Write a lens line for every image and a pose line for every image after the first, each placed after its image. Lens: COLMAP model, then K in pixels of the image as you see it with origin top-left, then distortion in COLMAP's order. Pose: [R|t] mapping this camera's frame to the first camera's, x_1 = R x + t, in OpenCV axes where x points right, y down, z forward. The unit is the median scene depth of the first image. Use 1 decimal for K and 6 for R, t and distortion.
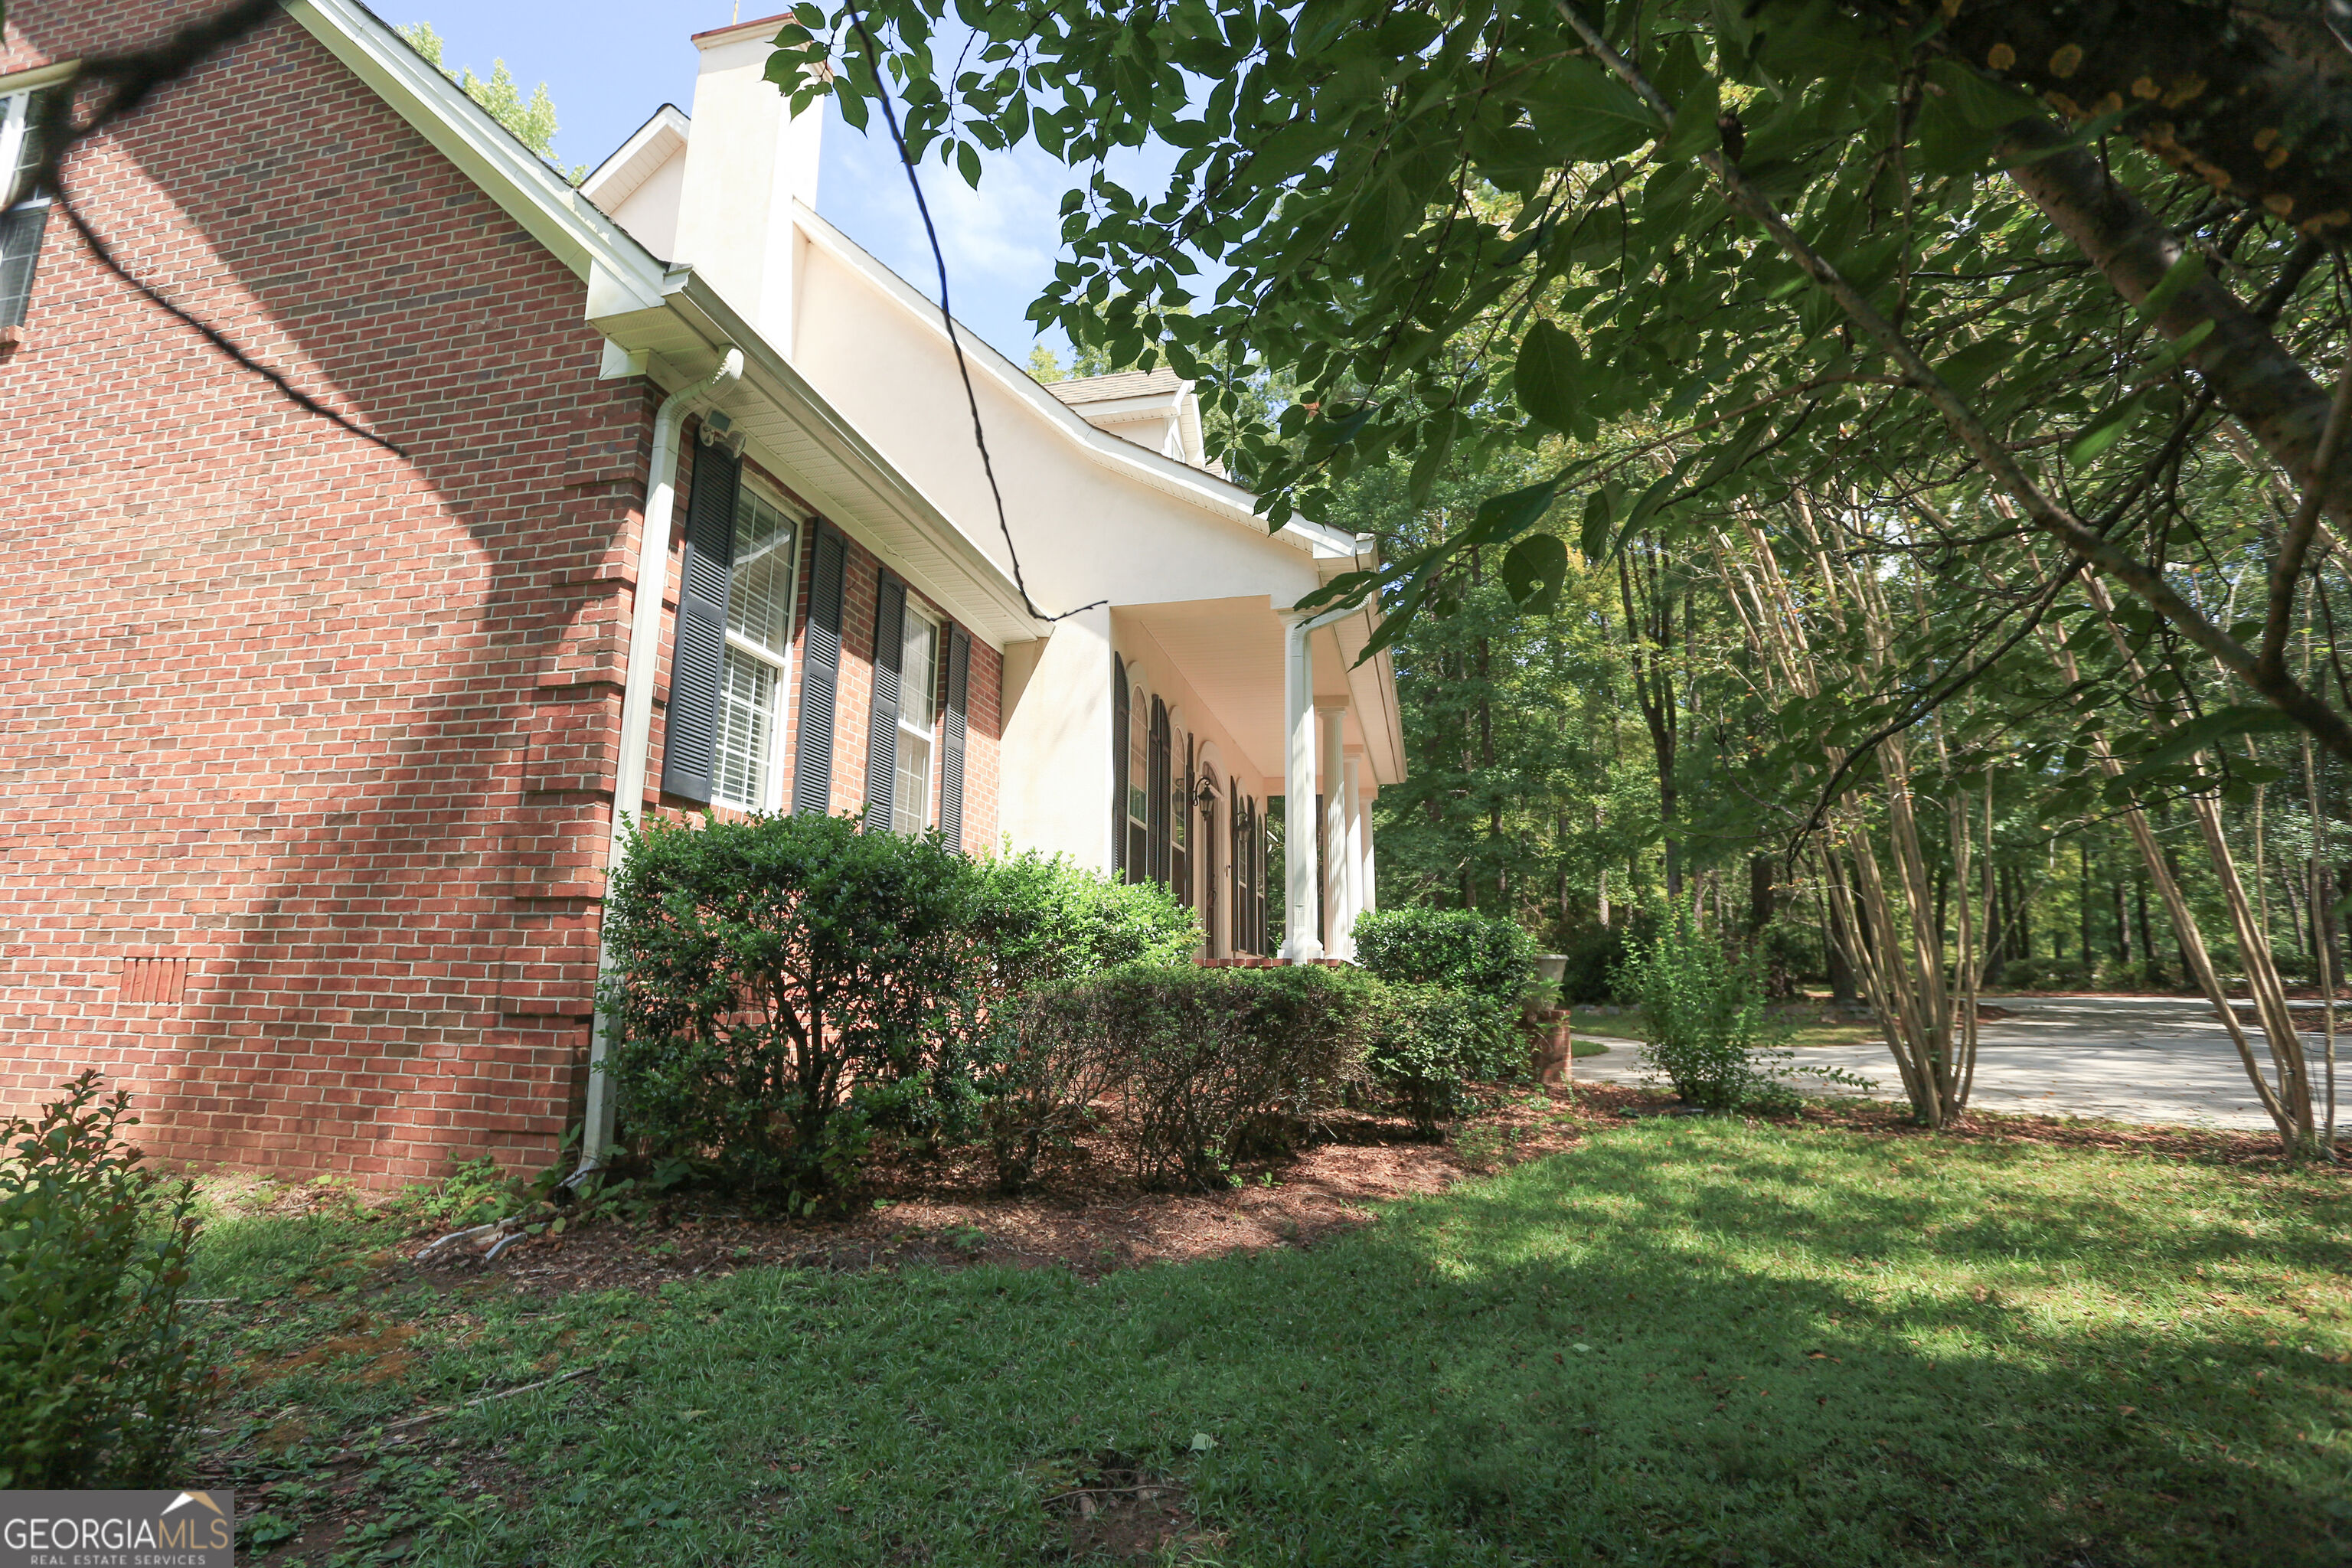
lens RADIAL K [[1174.8, 0, 1176.0], [0, 1174.8, 784.0], [0, 0, 1]] dist [-0.055322, 0.025858]
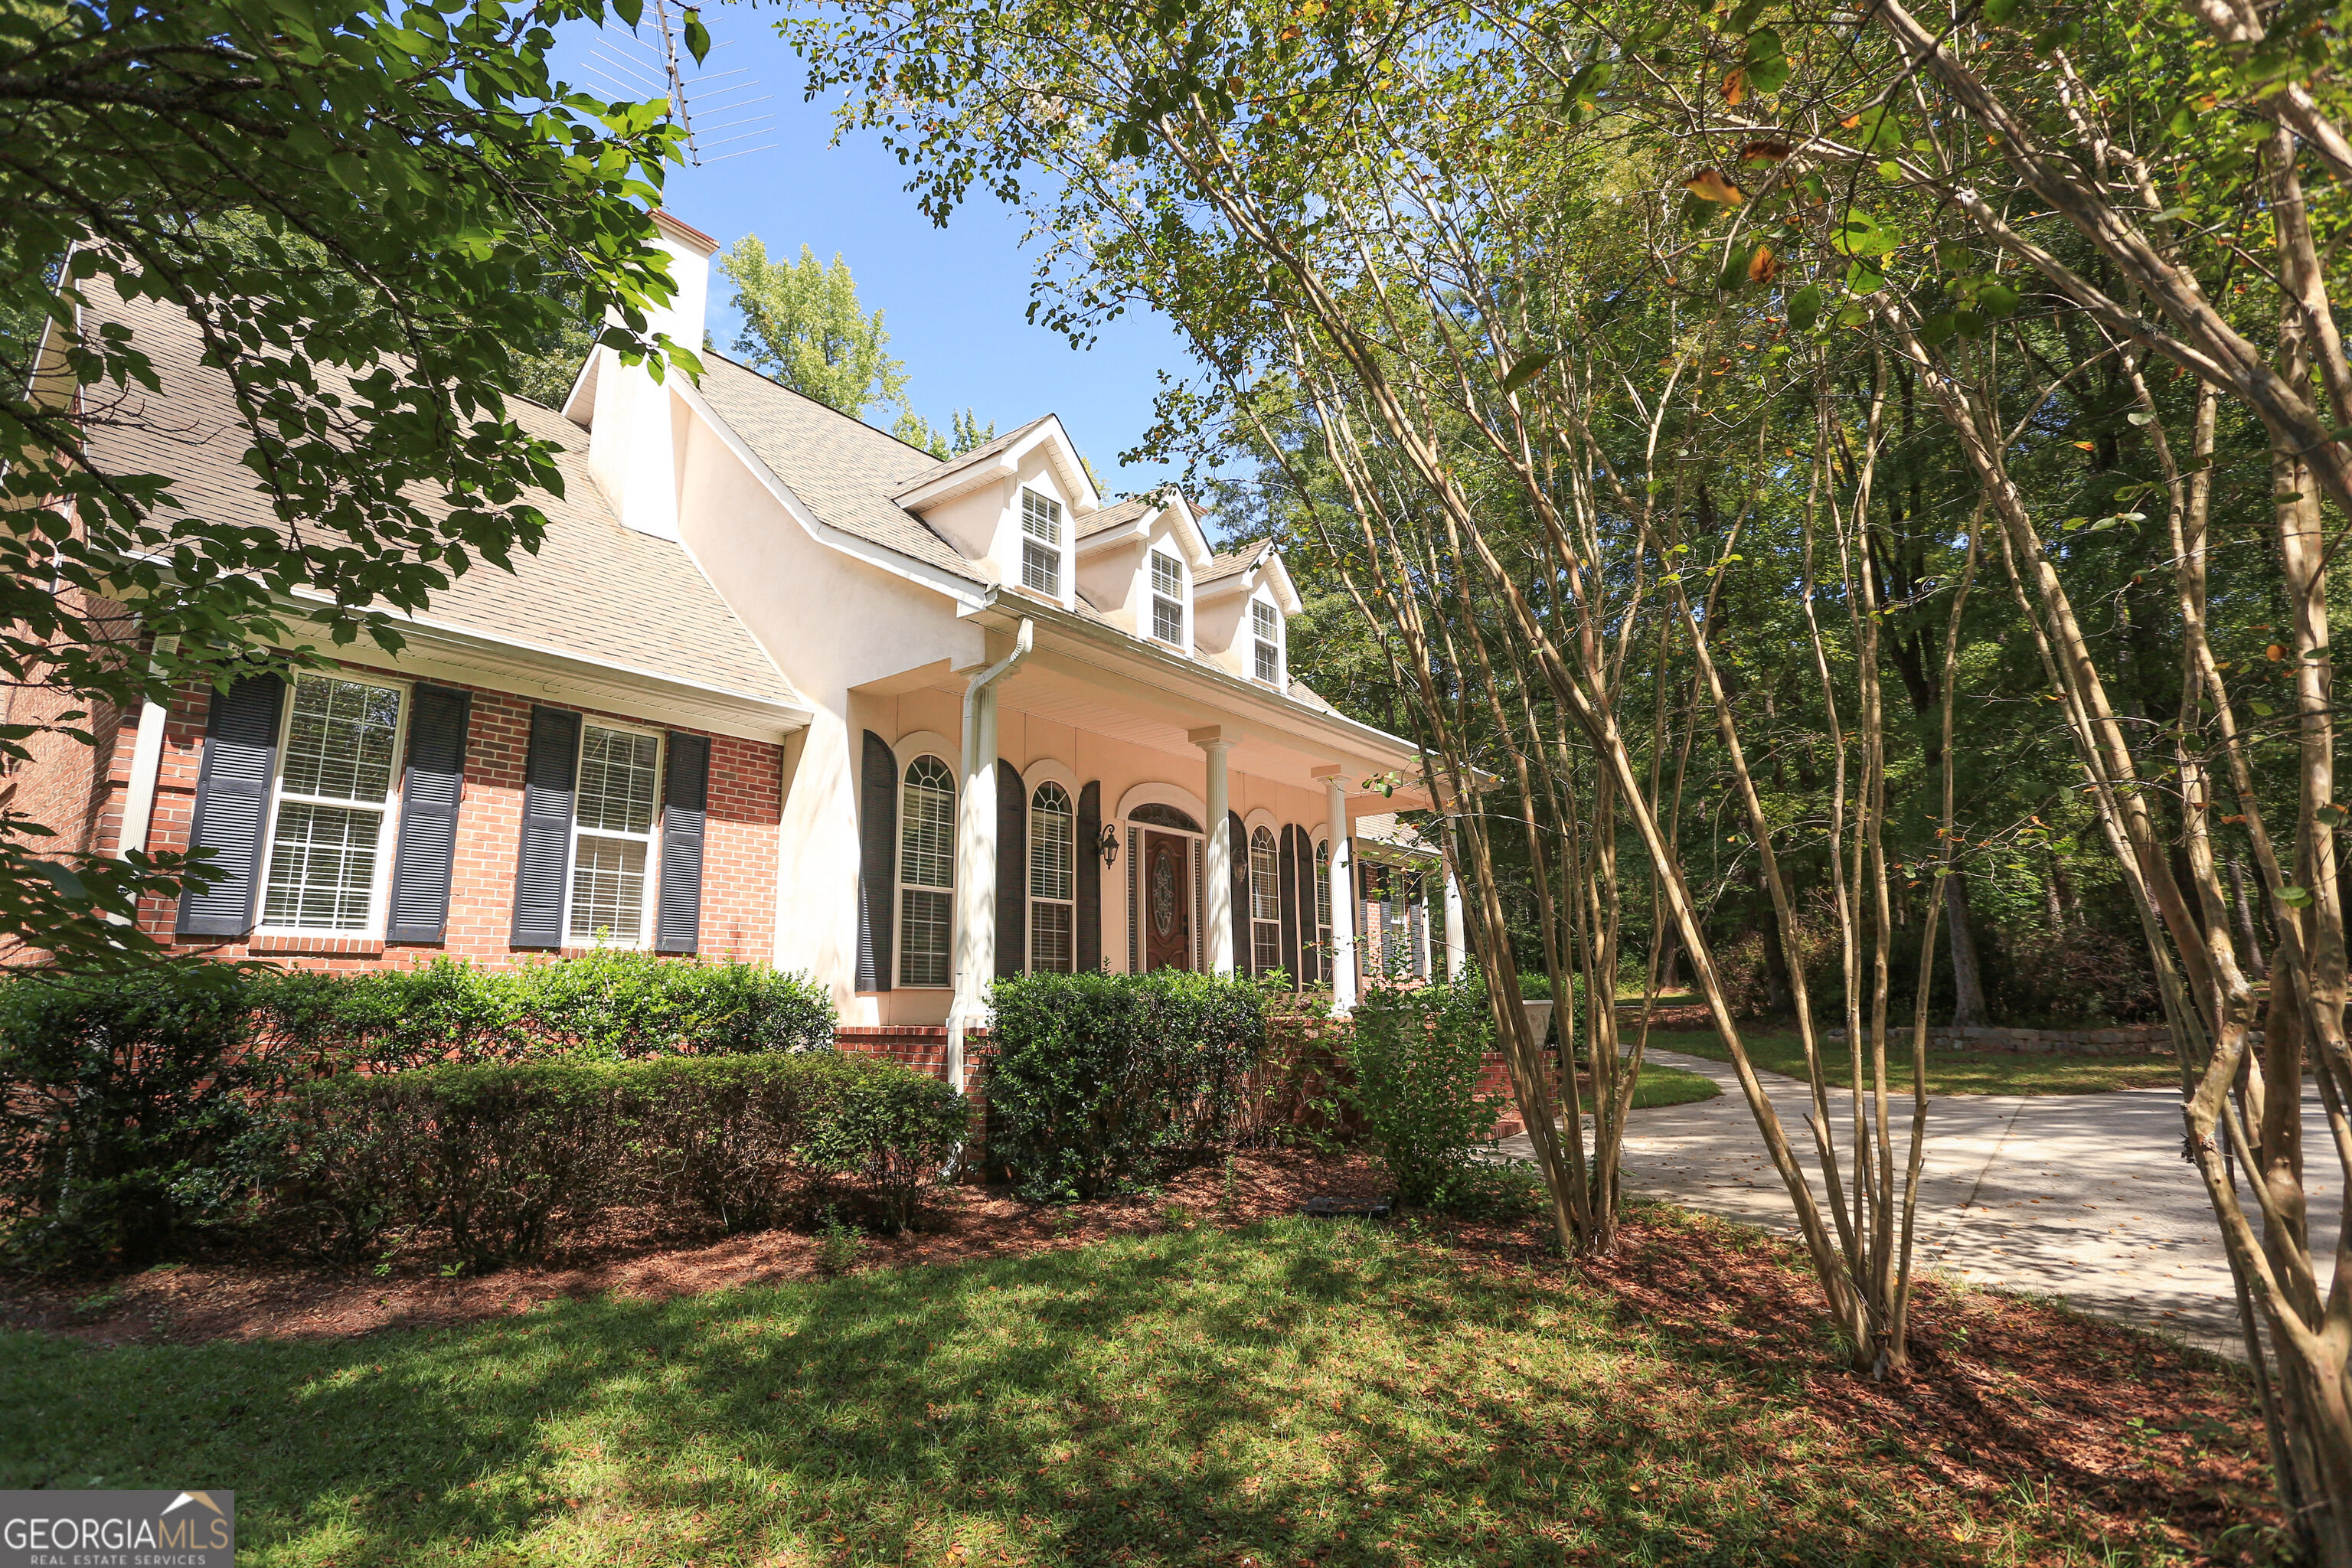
lens RADIAL K [[1174.8, 0, 1176.0], [0, 1174.8, 784.0], [0, 0, 1]] dist [-0.055322, 0.025858]
pose [[0.906644, -0.119989, -0.404473, 0.659212], [0.111698, 0.992762, -0.044131, 0.012341], [0.406841, -0.005168, 0.913484, 0.180639]]
